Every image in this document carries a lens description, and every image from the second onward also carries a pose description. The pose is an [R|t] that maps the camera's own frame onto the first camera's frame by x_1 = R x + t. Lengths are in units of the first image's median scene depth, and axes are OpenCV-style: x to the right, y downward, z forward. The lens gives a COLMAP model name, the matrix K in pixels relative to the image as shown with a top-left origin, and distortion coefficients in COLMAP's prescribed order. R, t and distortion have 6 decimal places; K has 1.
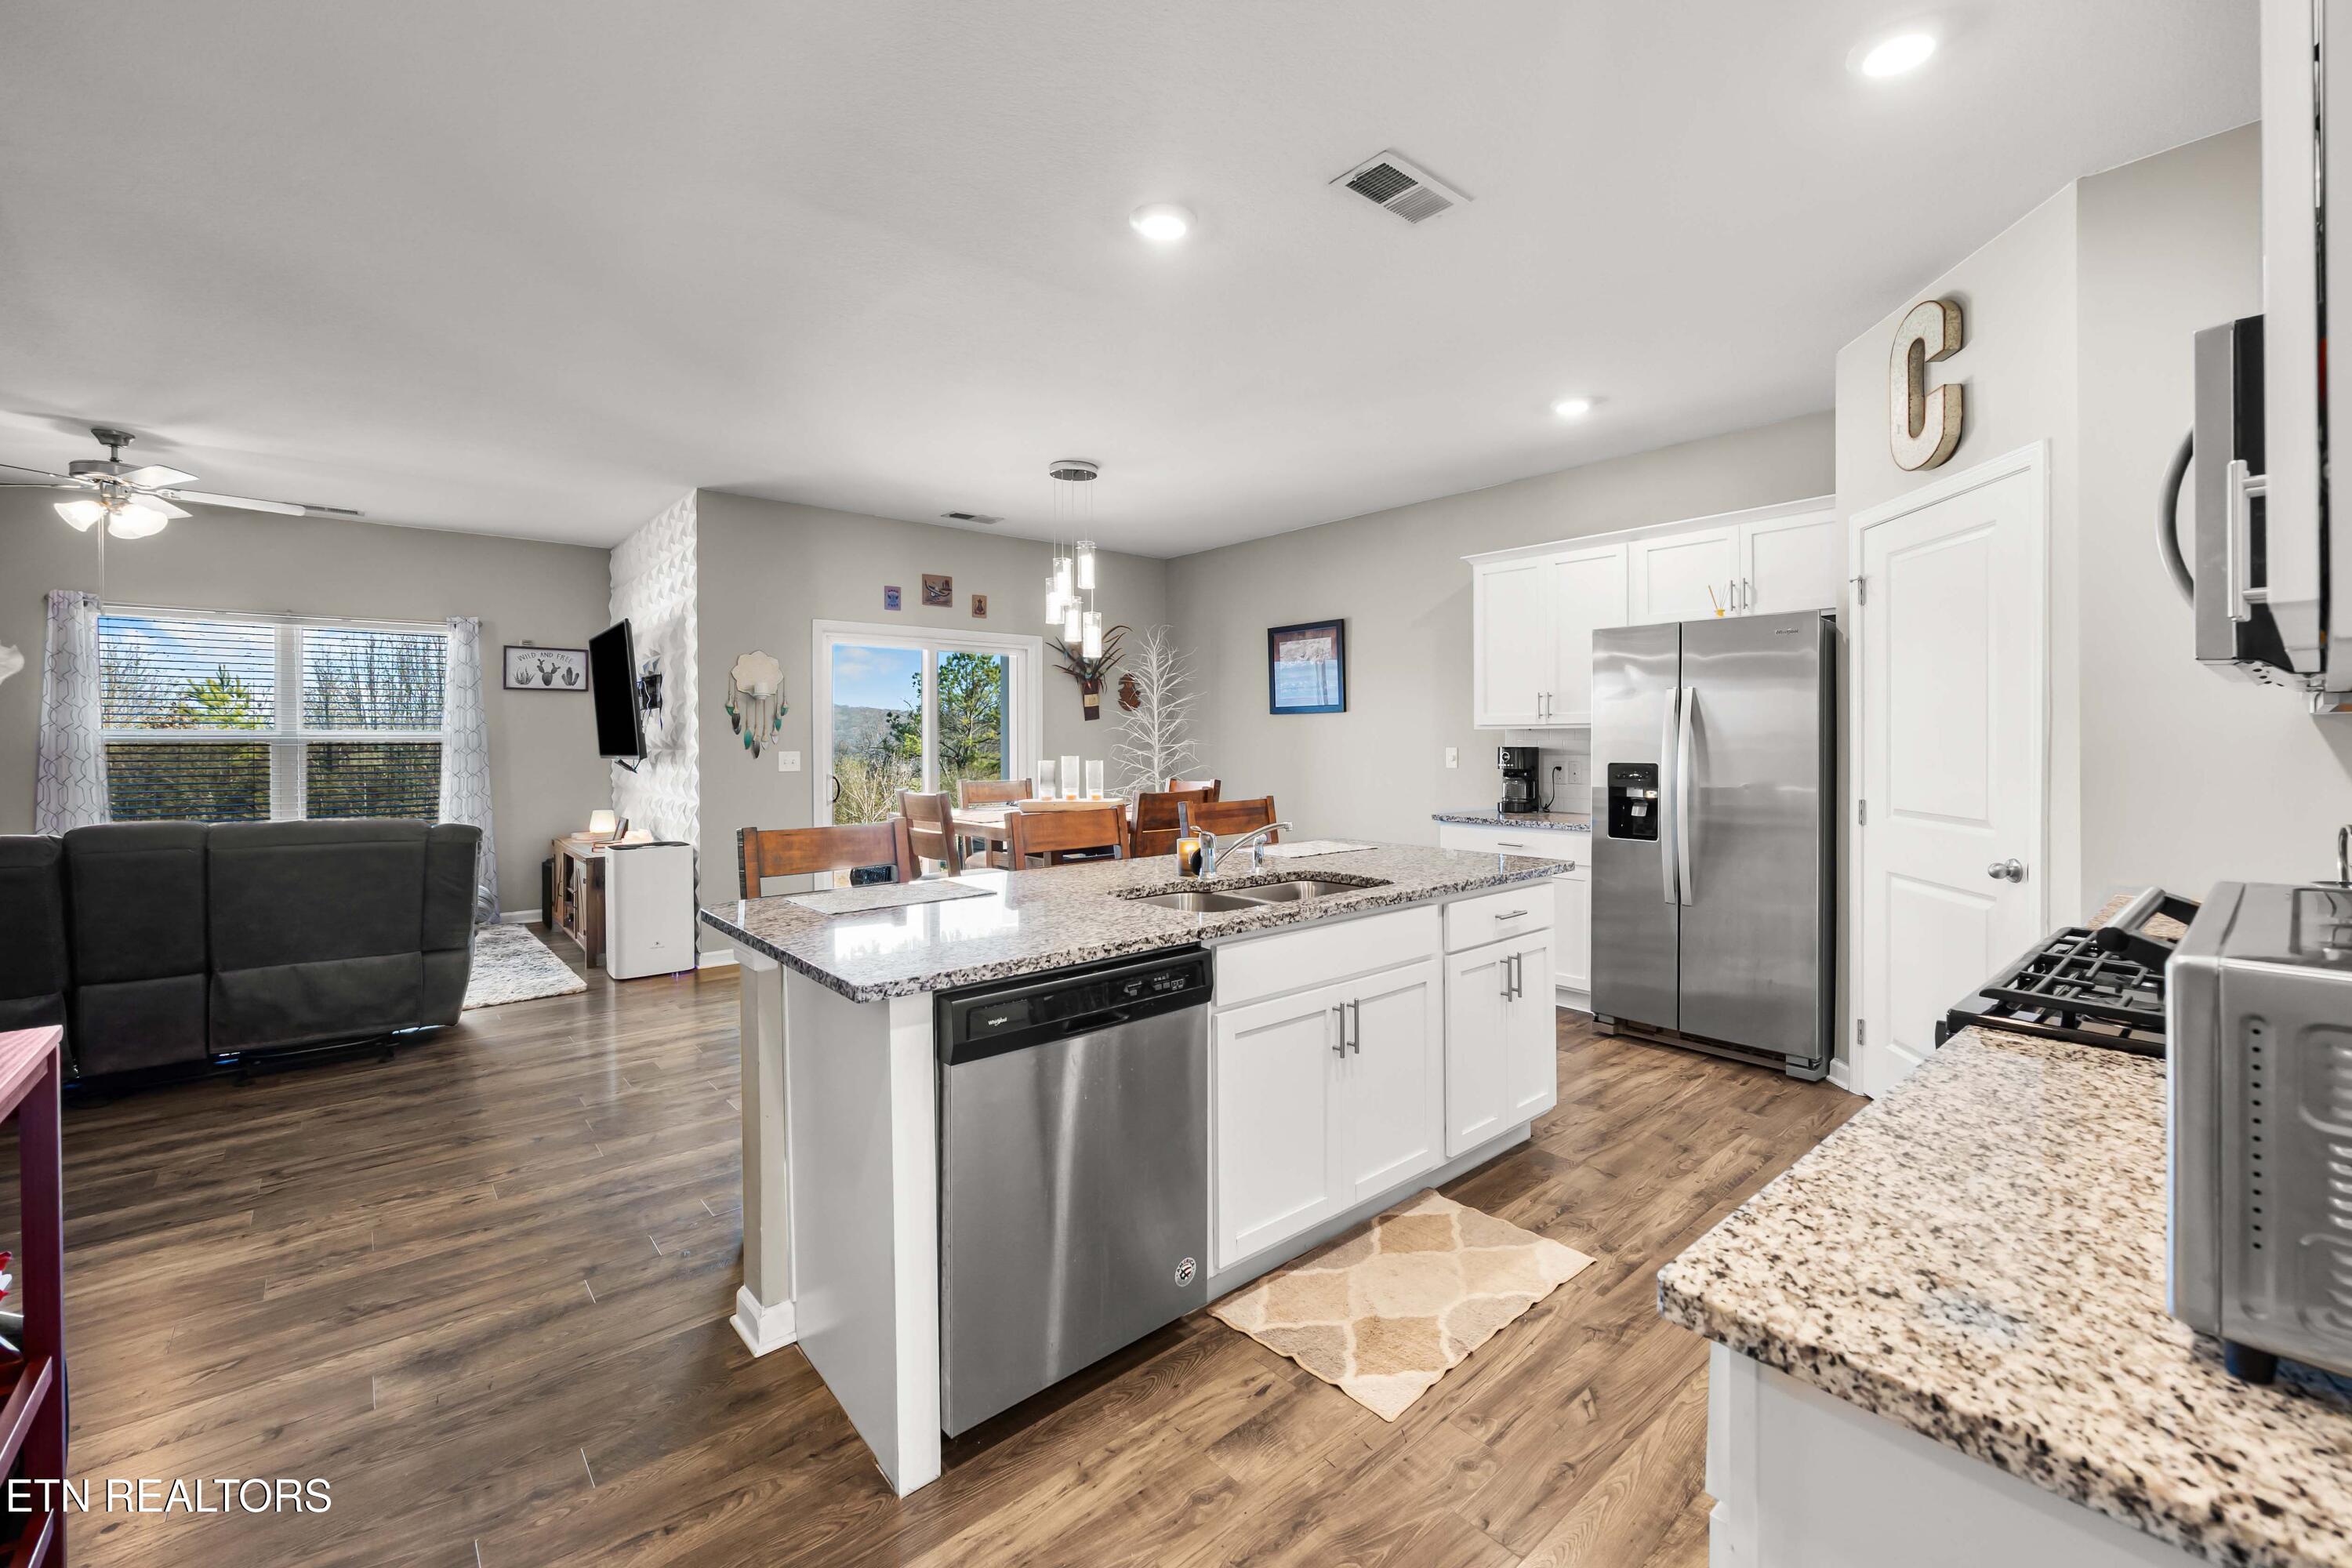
lens RADIAL K [[954.7, 0, 1277.4], [0, 954.7, 746.1], [0, 0, 1]] dist [-0.007345, 0.002662]
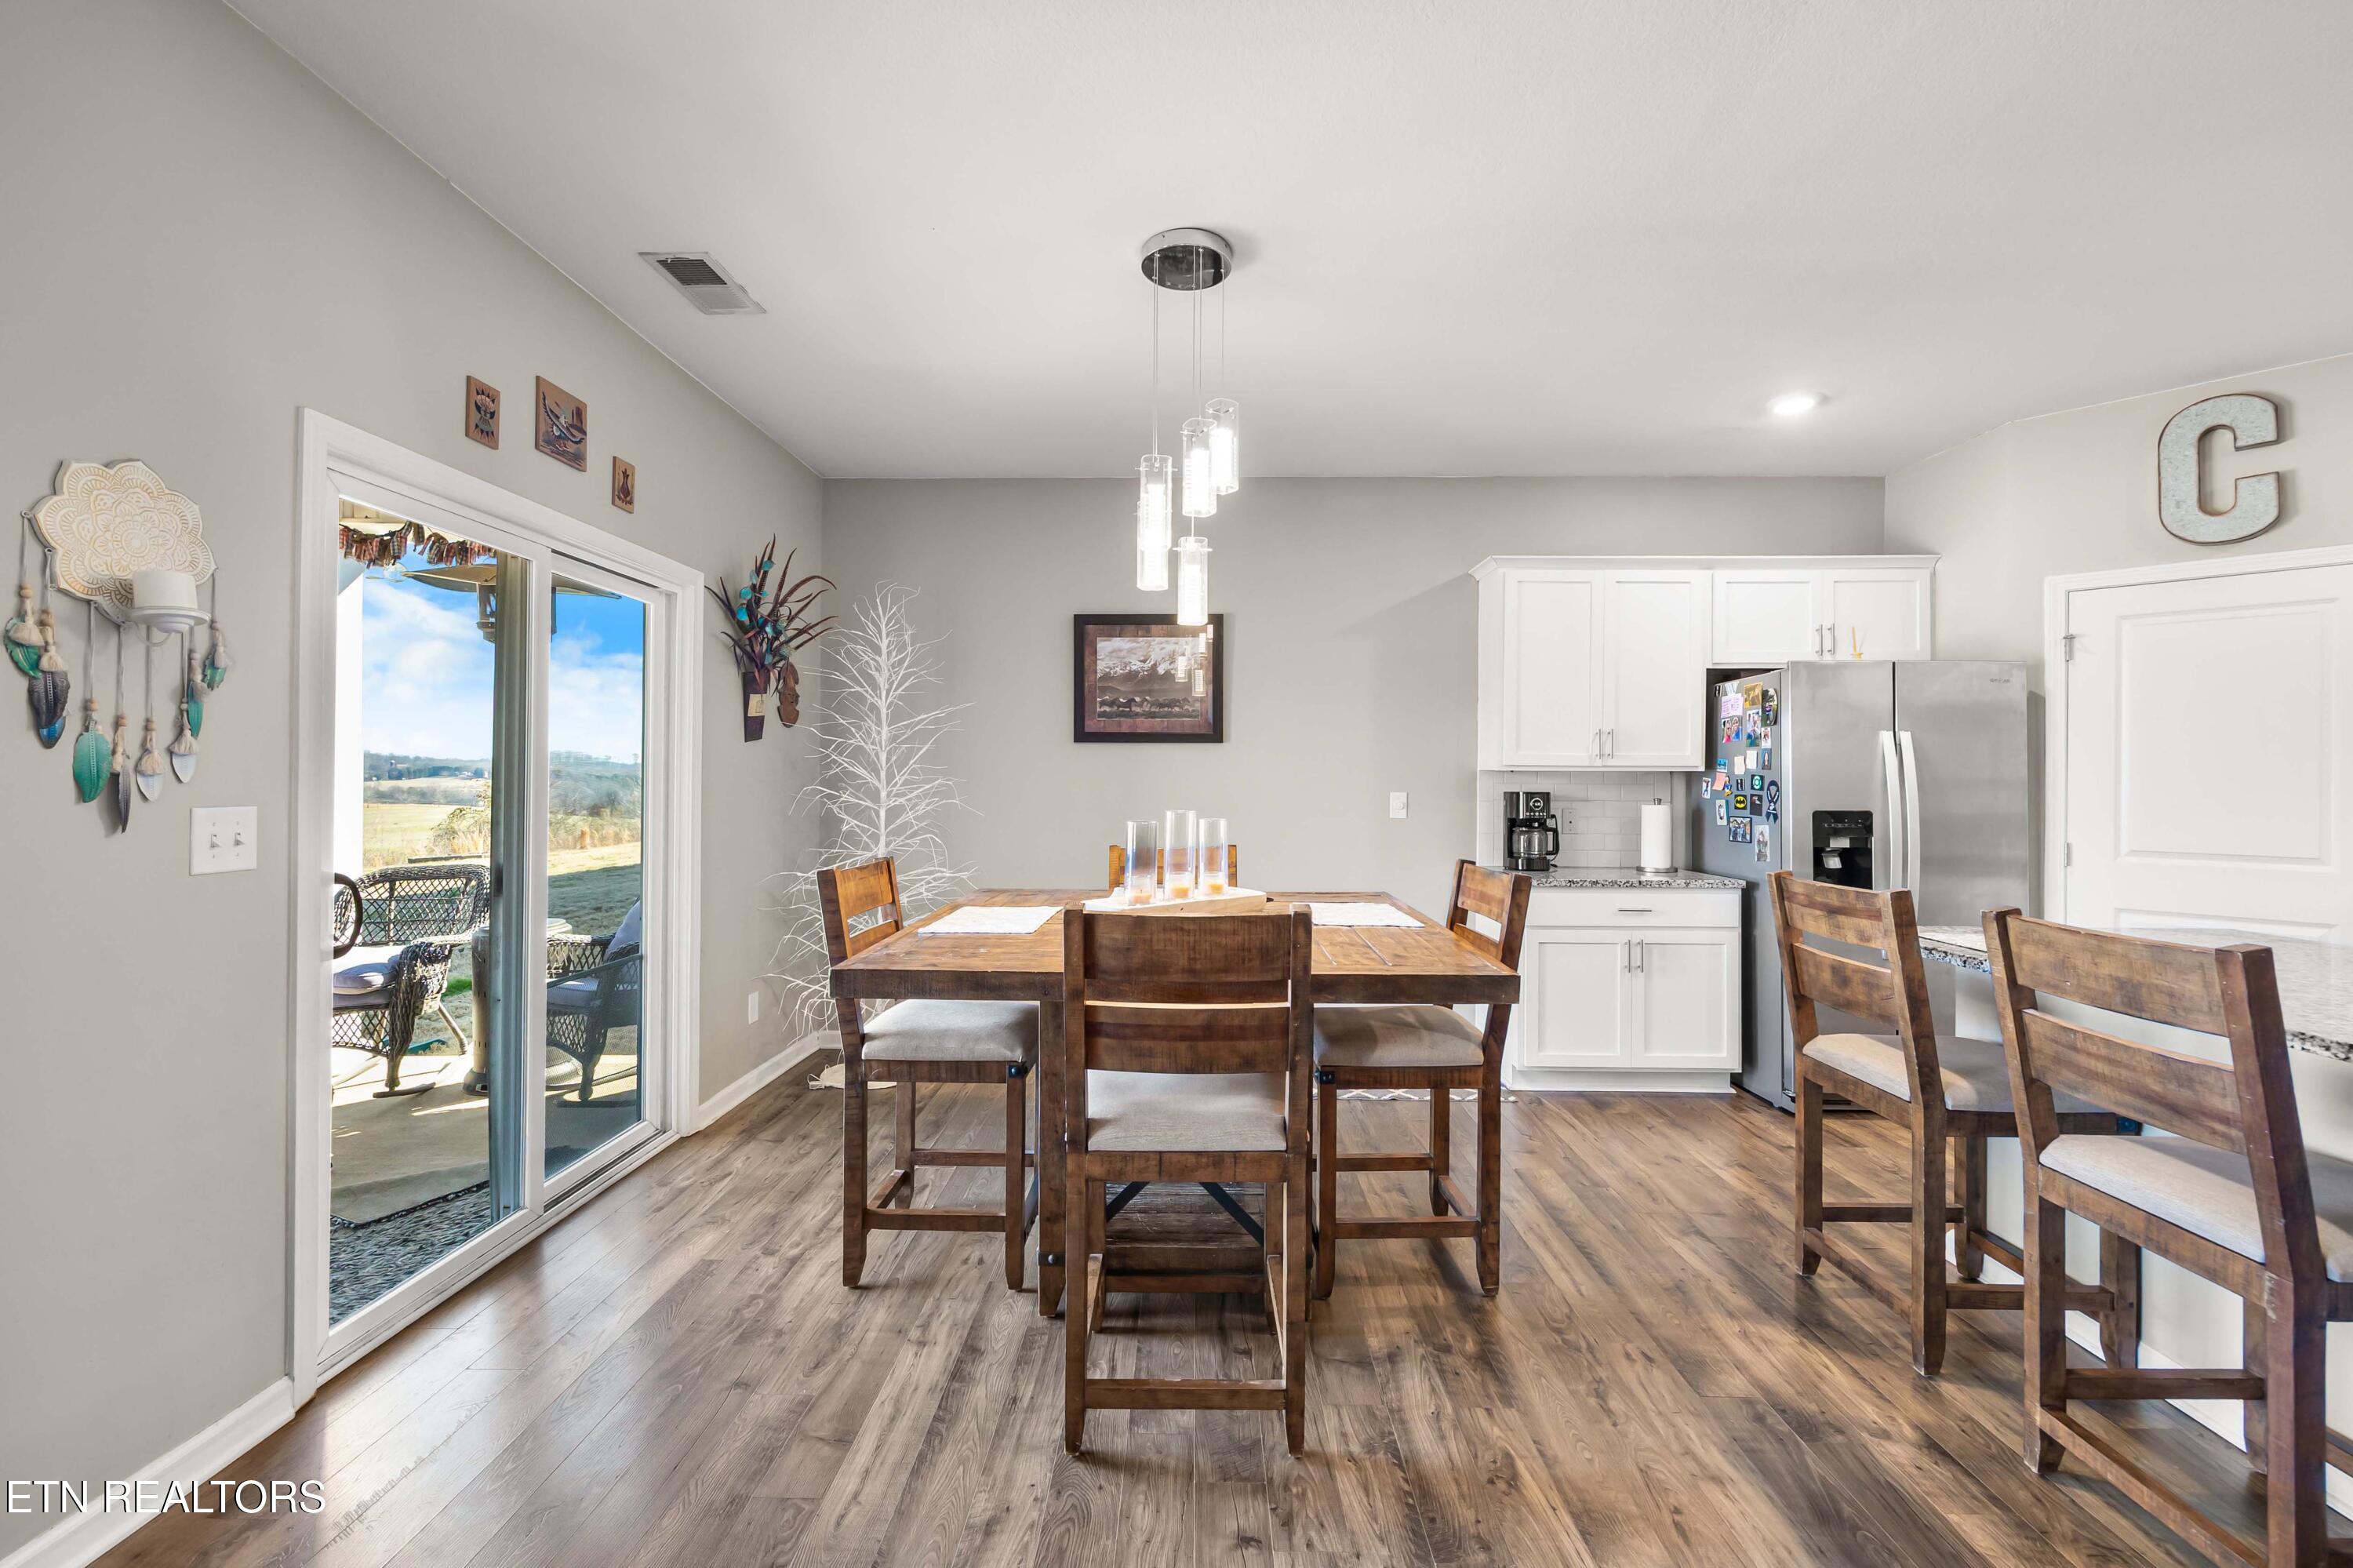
lens RADIAL K [[955.1, 0, 1179.1], [0, 955.1, 776.6], [0, 0, 1]] dist [-0.007345, 0.002662]
pose [[0.711712, 0.009895, 0.702402, -0.483859], [-0.002605, 0.999931, -0.011447, -0.001891], [-0.702466, 0.006317, 0.711689, 0.533649]]
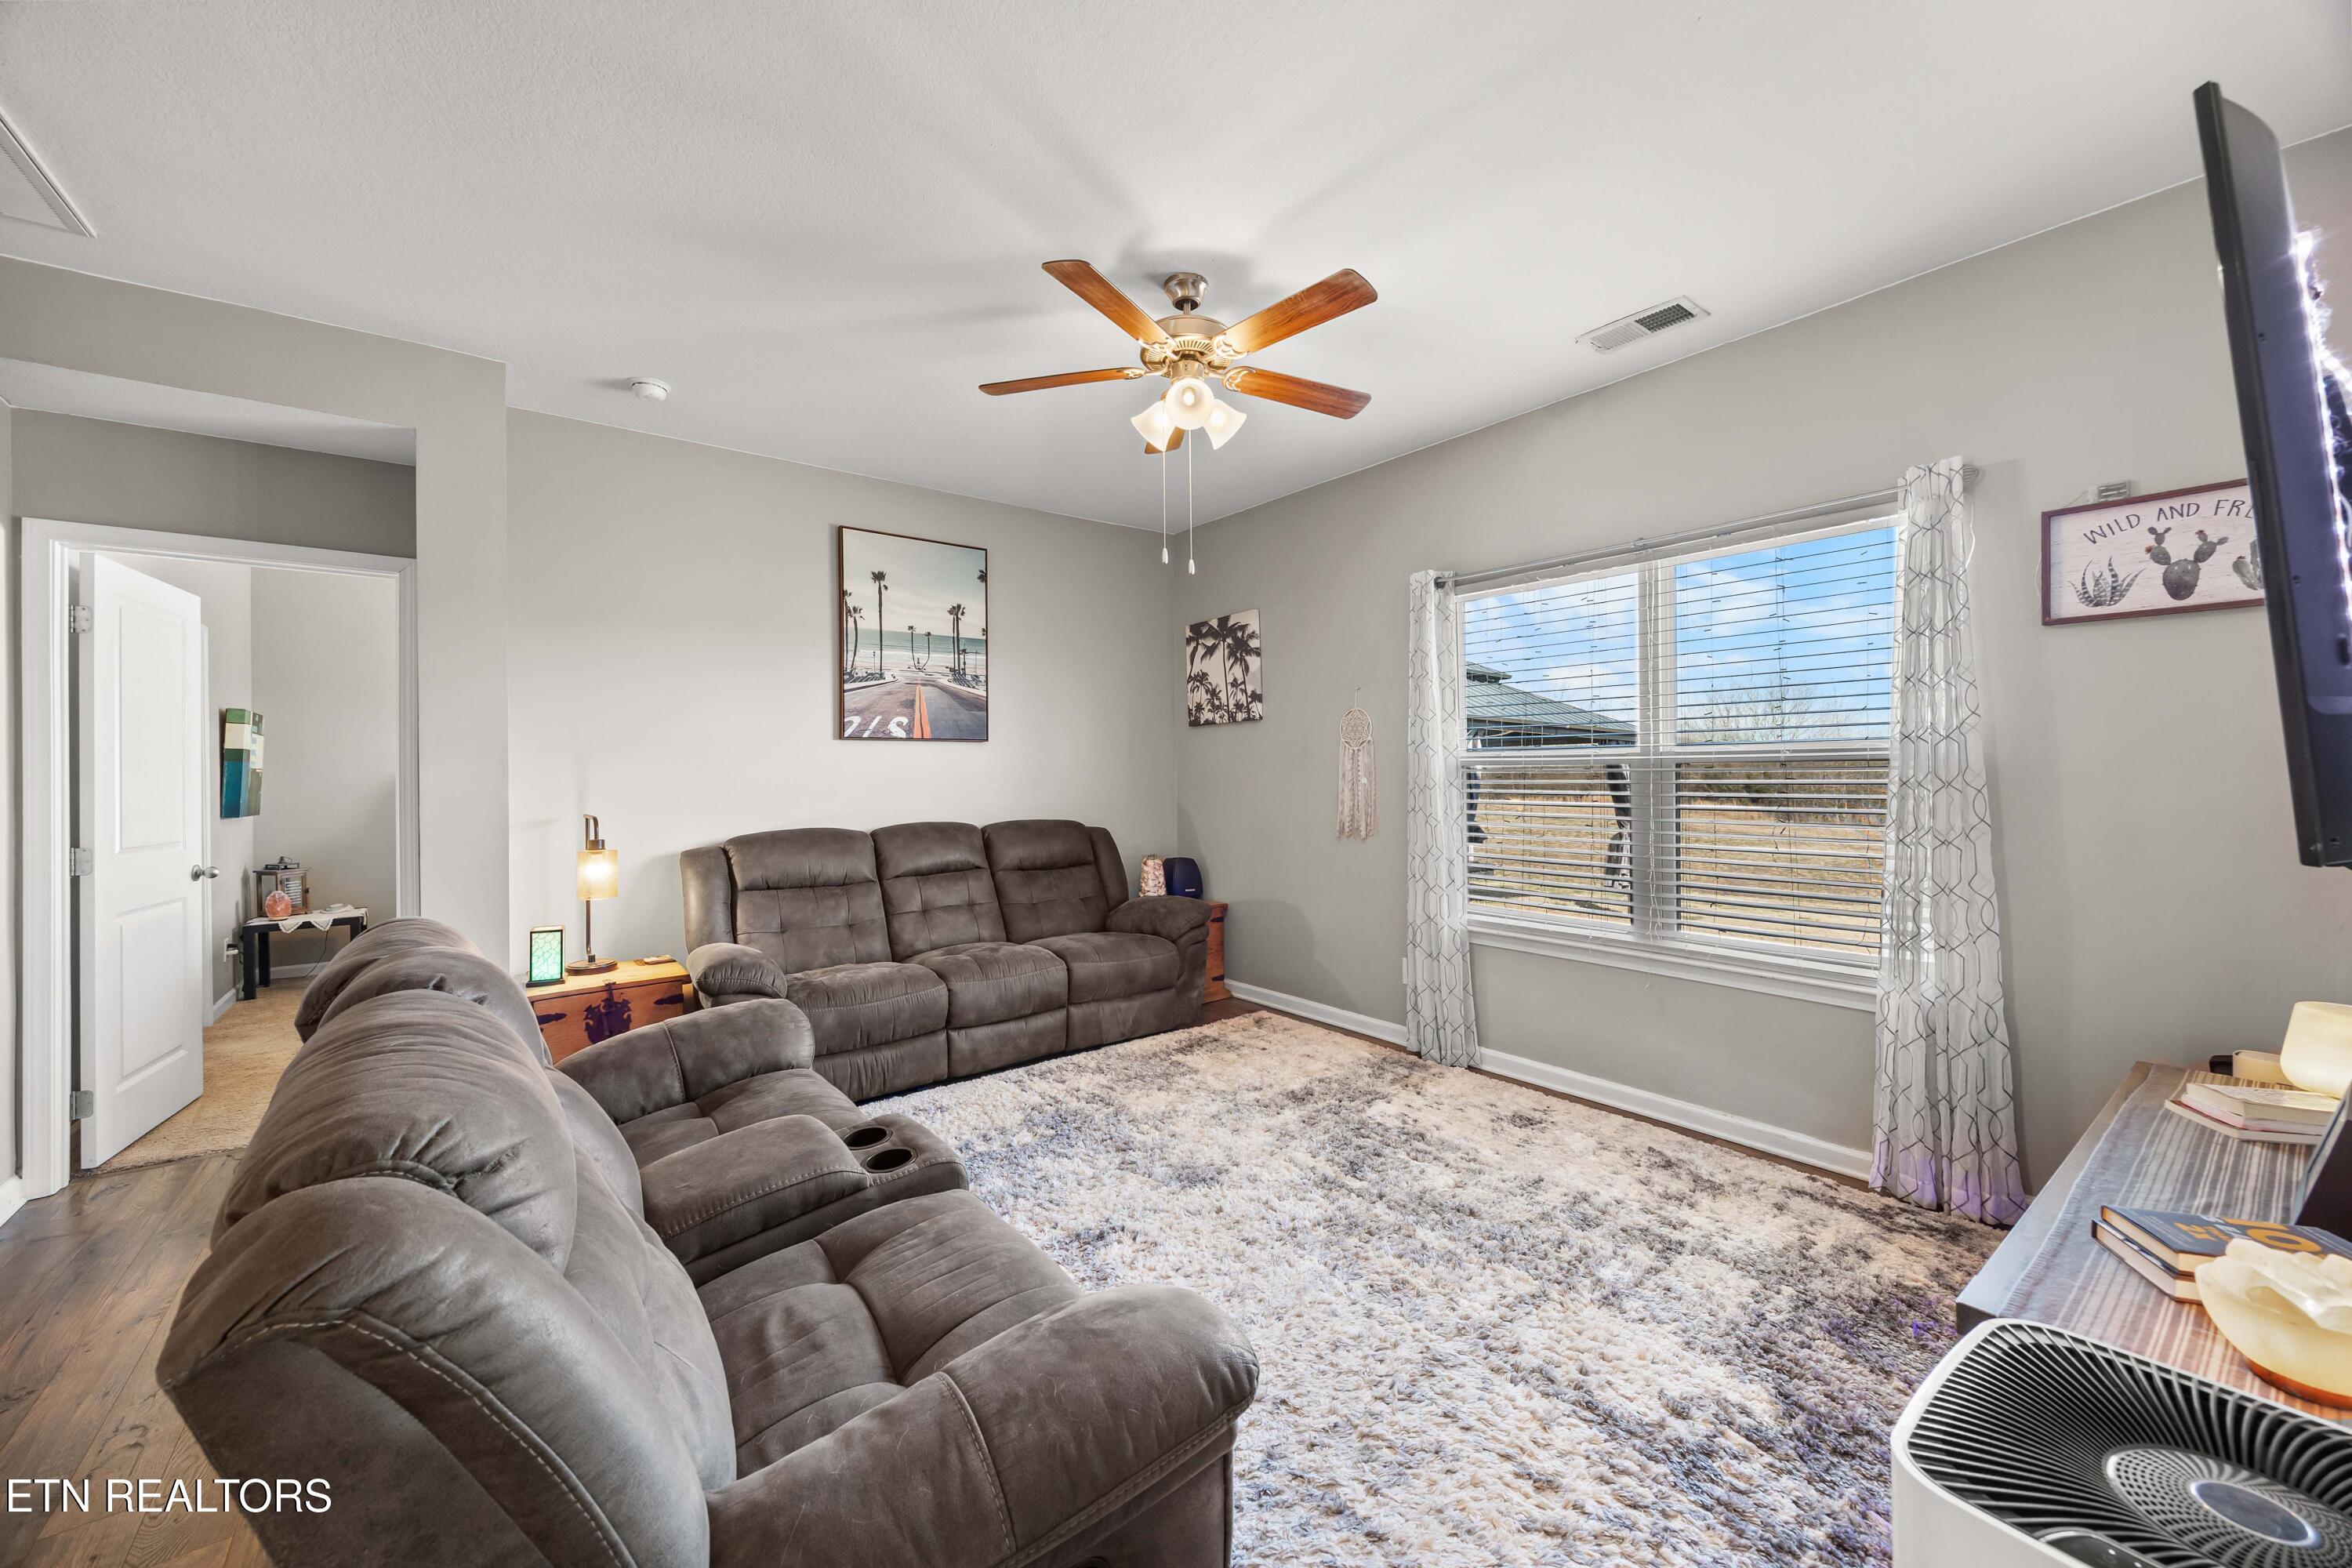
lens RADIAL K [[894.4, 0, 1171.2], [0, 894.4, 768.8], [0, 0, 1]] dist [0.002608, -0.000056]
pose [[-0.108726, 0.000353, -0.994072, -0.457613], [0.000357, 1.000000, 0.000316, -0.002018], [0.994072, -0.000321, -0.108726, 0.763901]]
